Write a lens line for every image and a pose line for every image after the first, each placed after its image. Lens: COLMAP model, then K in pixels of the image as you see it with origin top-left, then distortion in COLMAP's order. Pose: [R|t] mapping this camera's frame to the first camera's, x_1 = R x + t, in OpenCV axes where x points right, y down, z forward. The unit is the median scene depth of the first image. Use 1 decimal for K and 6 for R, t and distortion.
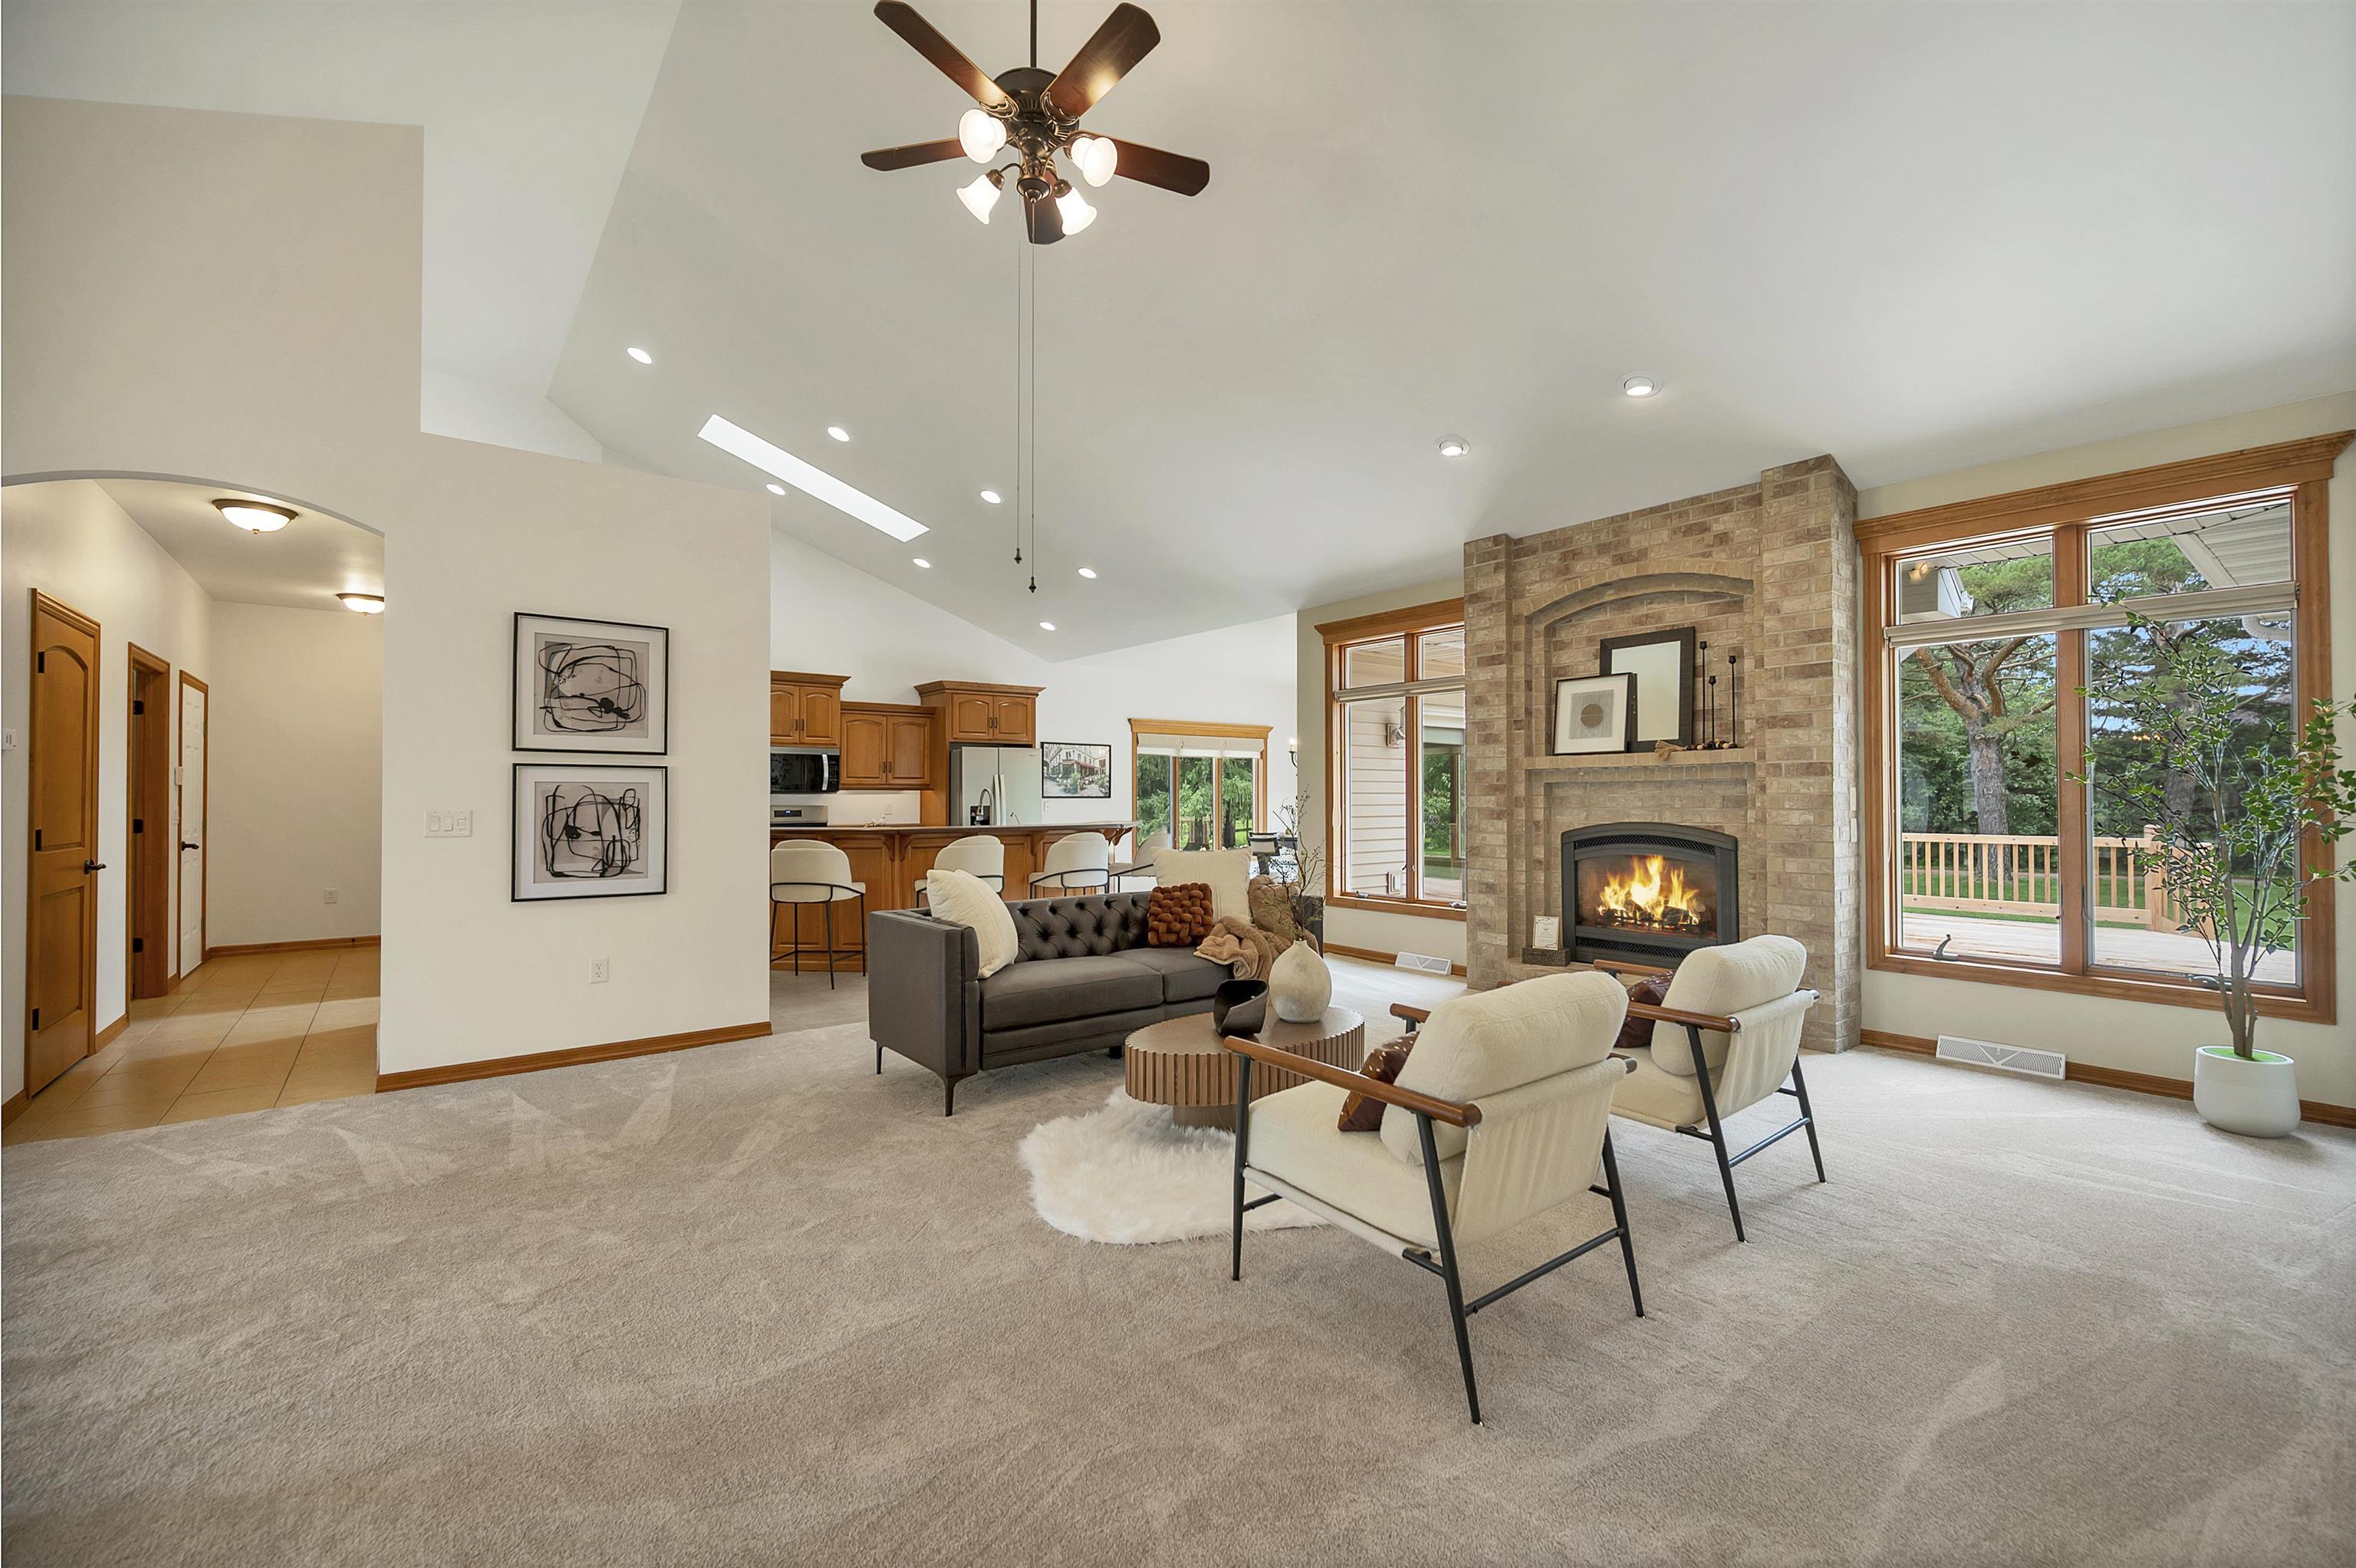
lens RADIAL K [[982.2, 0, 1177.0], [0, 982.2, 784.1], [0, 0, 1]] dist [0.000791, -0.000204]
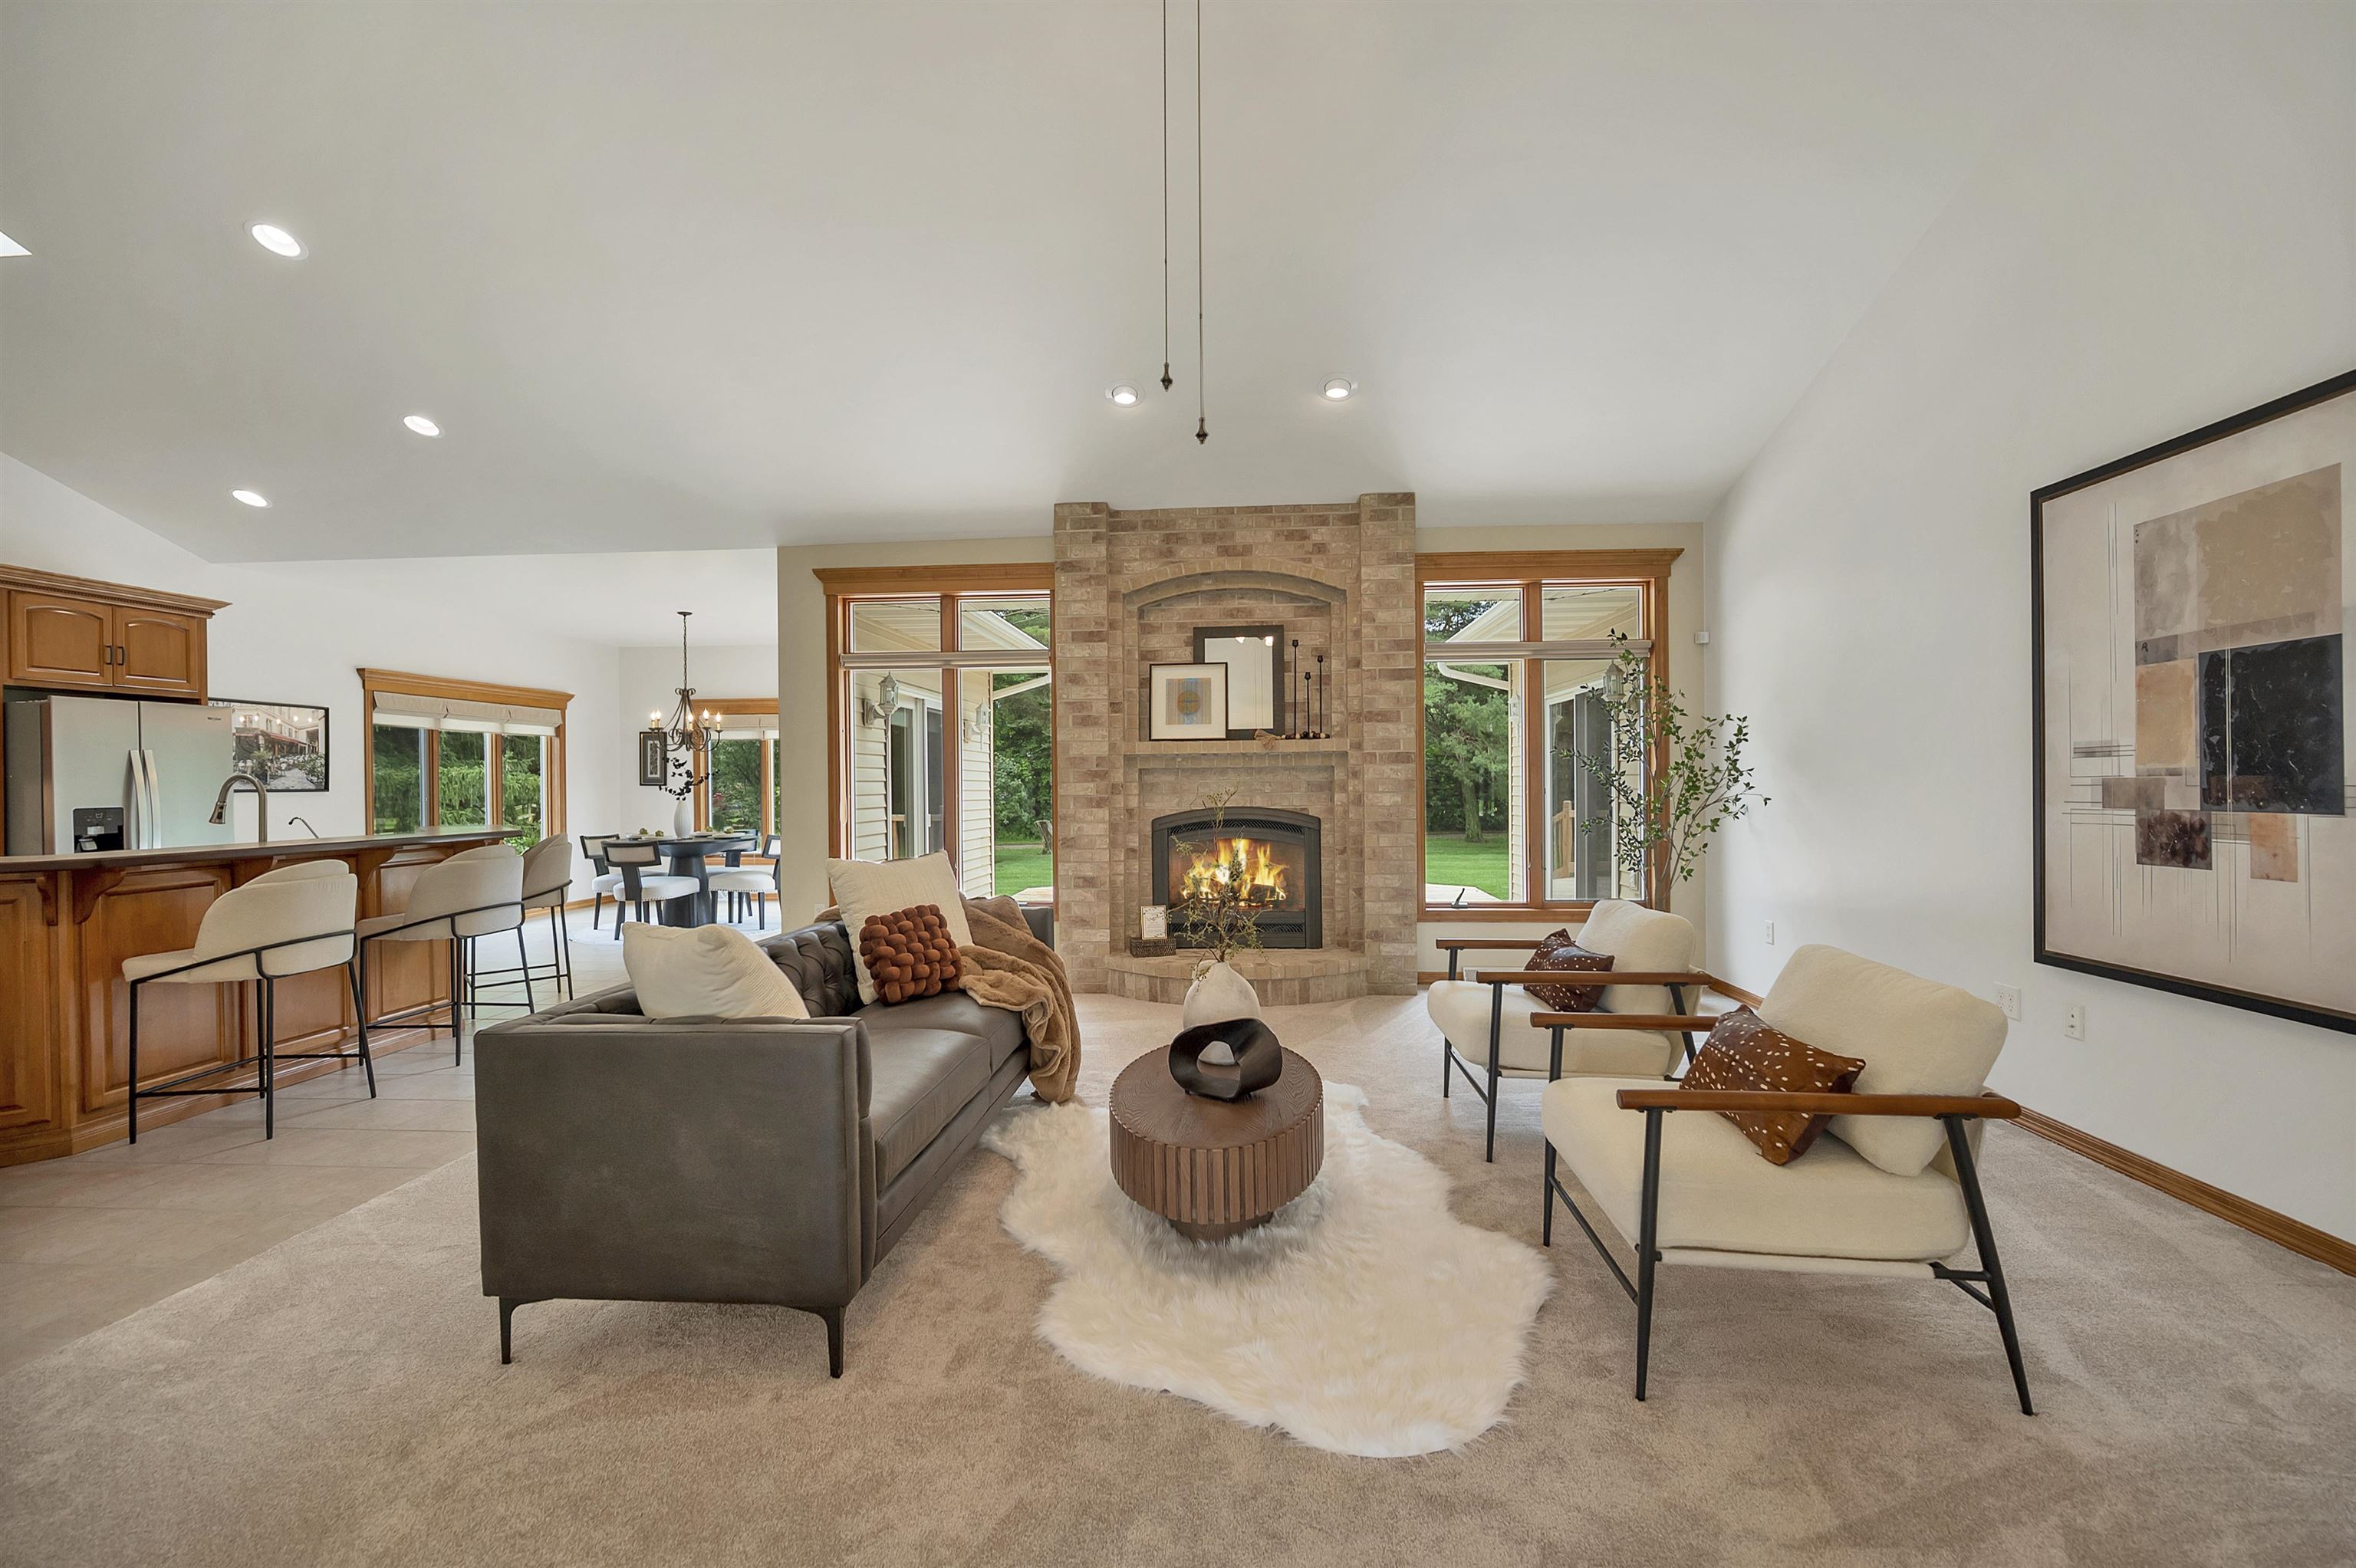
lens RADIAL K [[982.2, 0, 1179.0], [0, 982.2, 790.6], [0, 0, 1]] dist [0.000791, -0.000204]
pose [[0.671083, -0.011044, 0.741300, -0.332311], [-0.001659, 0.999864, 0.016399, 0.004366], [-0.741380, -0.012235, 0.670973, 0.331391]]
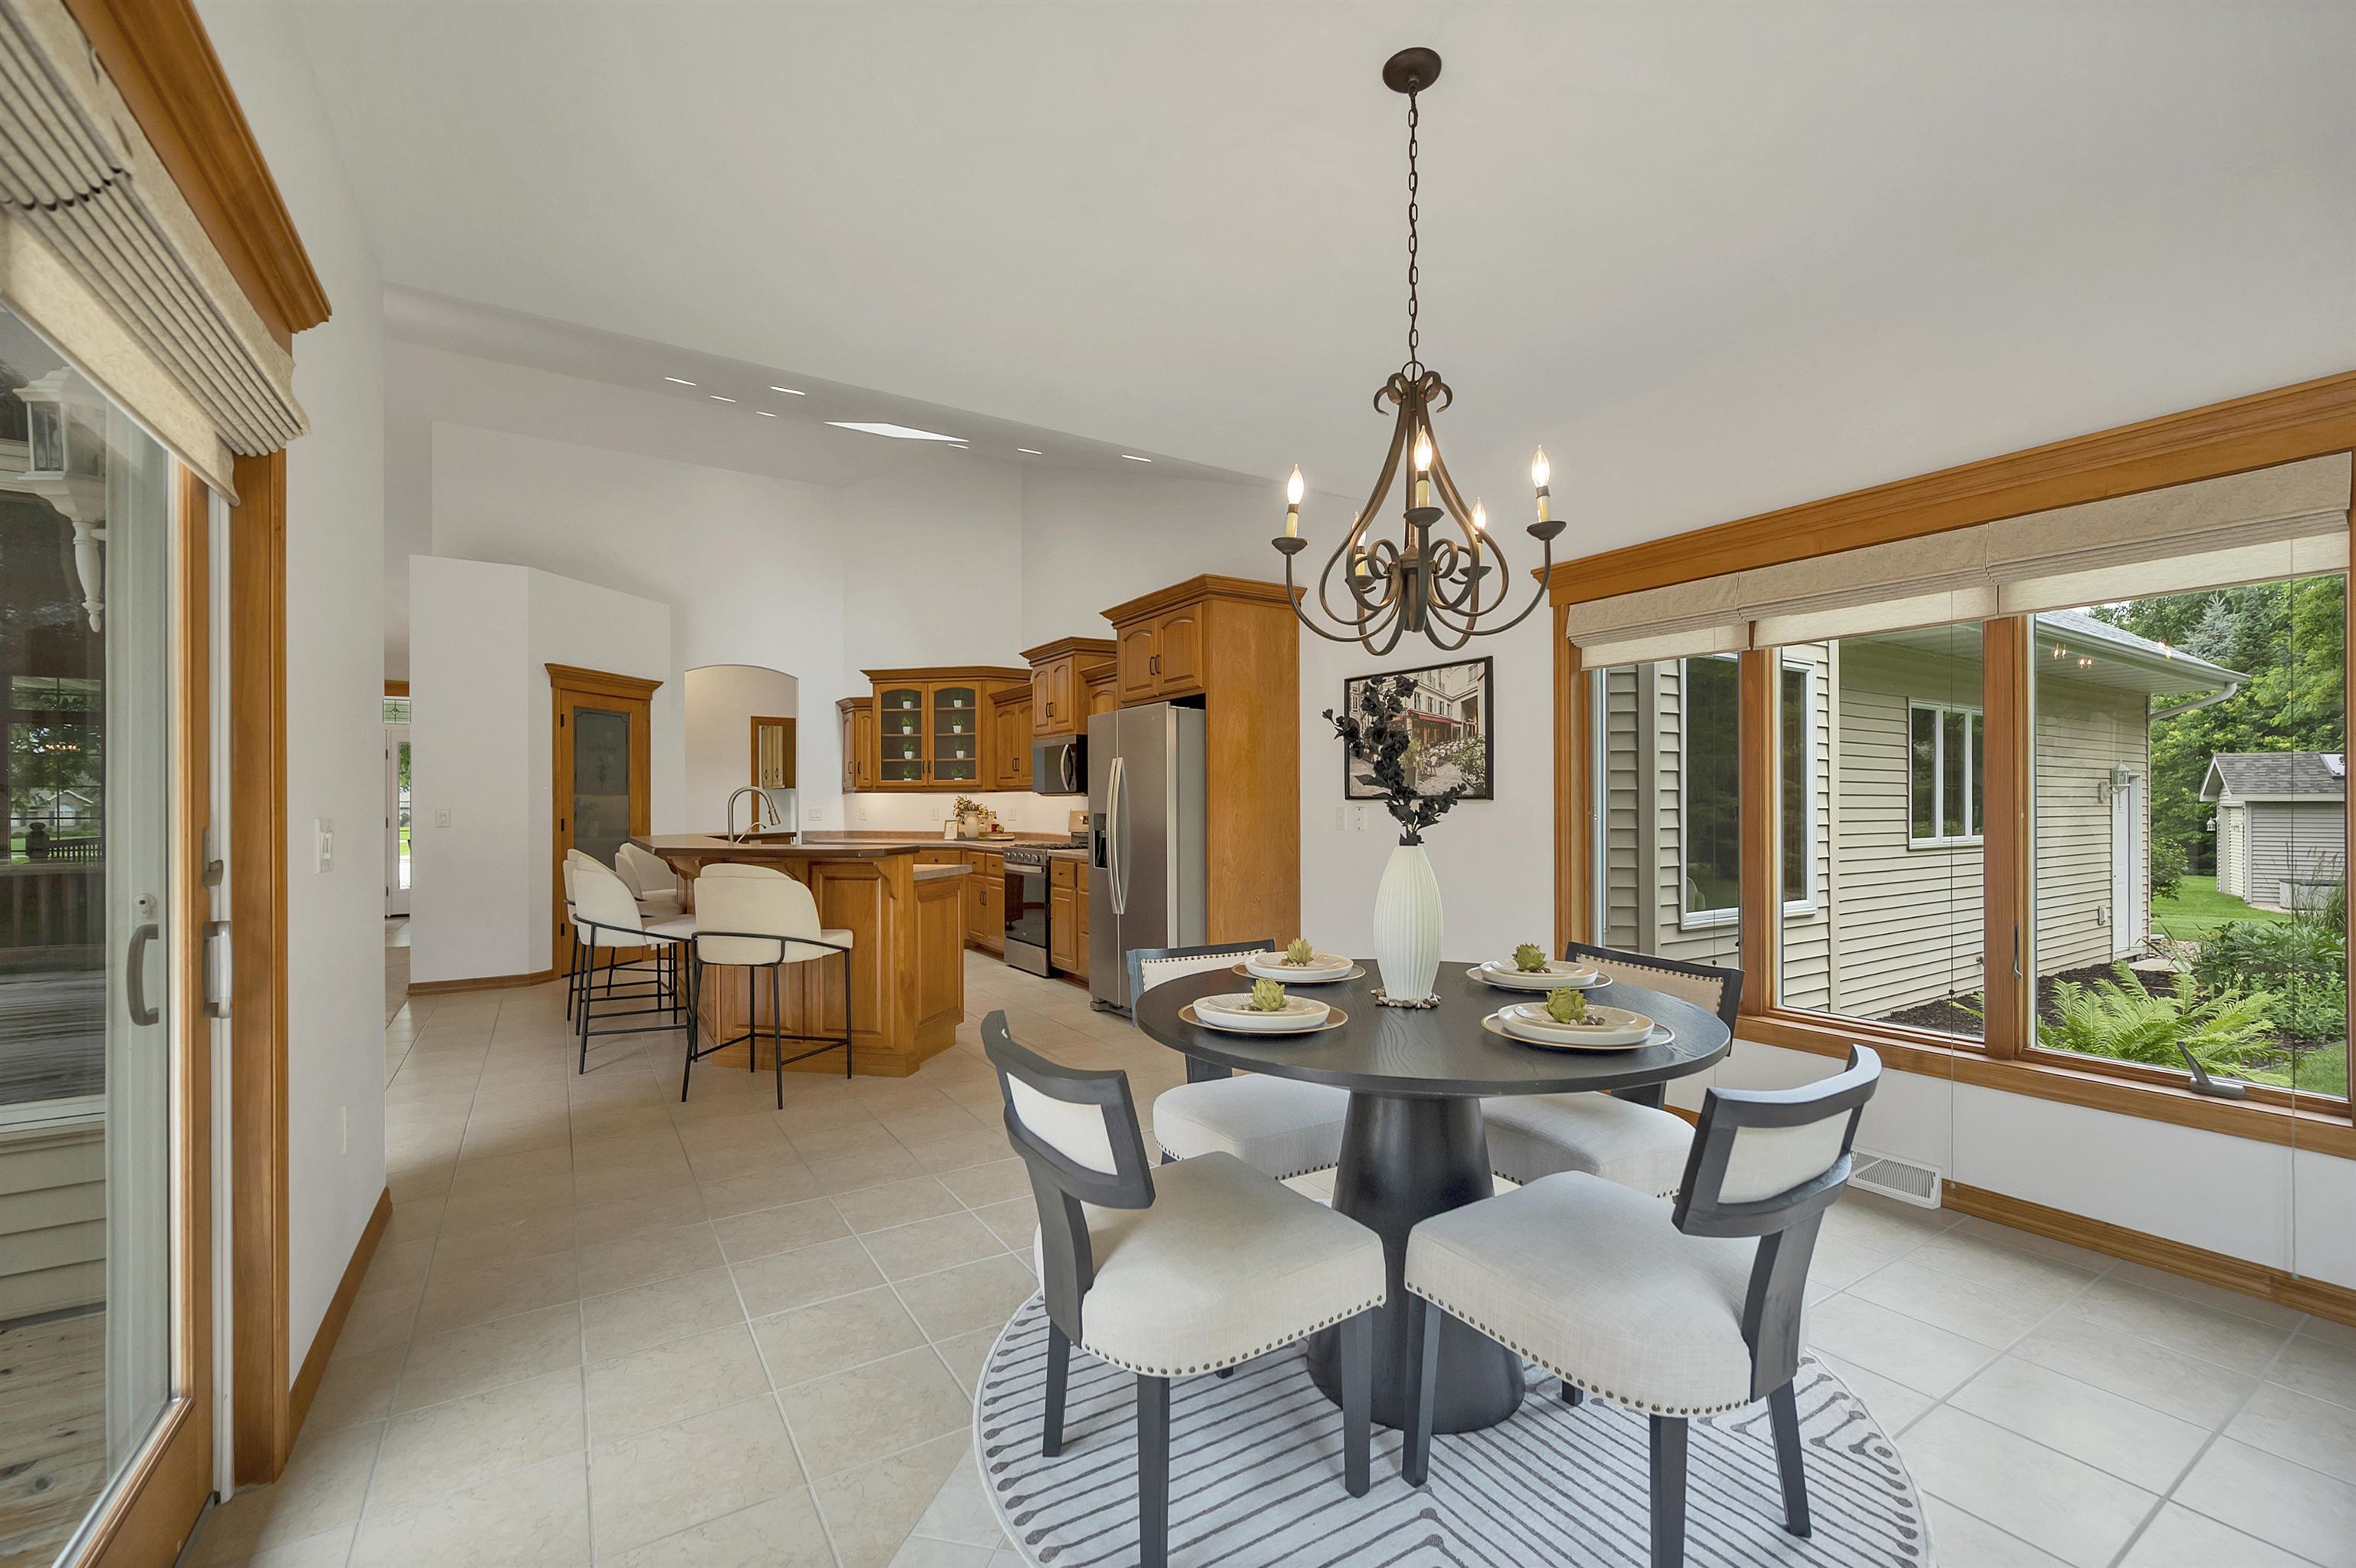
lens RADIAL K [[982.2, 0, 1178.8], [0, 982.2, 794.1], [0, 0, 1]] dist [0.000791, -0.000204]
pose [[-0.090111, -0.002904, -0.995928, 0.622274], [0.013320, 0.999903, -0.004121, 0.023999], [0.995843, -0.013637, -0.090063, 1.797819]]
